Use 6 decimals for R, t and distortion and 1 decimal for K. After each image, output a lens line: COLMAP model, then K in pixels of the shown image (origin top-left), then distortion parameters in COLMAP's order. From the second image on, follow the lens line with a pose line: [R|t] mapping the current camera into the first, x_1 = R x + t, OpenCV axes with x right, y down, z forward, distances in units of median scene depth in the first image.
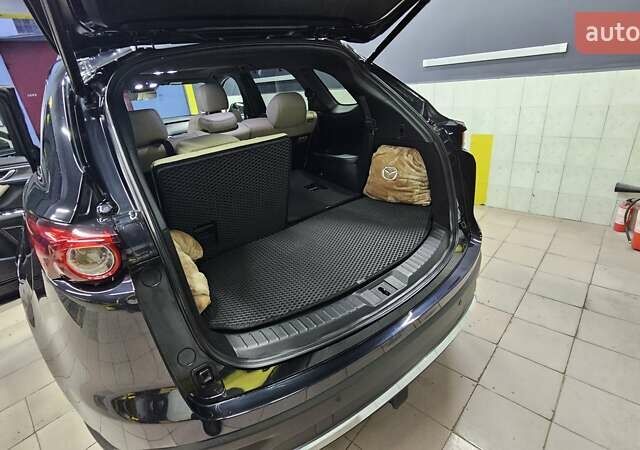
lens RADIAL K [[328.0, 0, 320.0], [0, 328.0, 225.0], [0, 0, 1]] dist [0.002464, -0.000097]
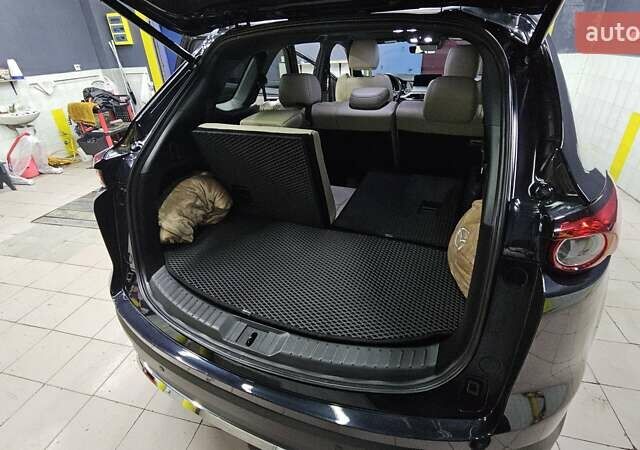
lens RADIAL K [[328.0, 0, 320.0], [0, 328.0, 225.0], [0, 0, 1]] dist [0.002464, -0.000097]
pose [[0.463144, 0.476394, -0.747360, 0.761178], [-0.374887, 0.869402, 0.321868, -0.386196], [0.803092, 0.131104, 0.581253, 0.613544]]
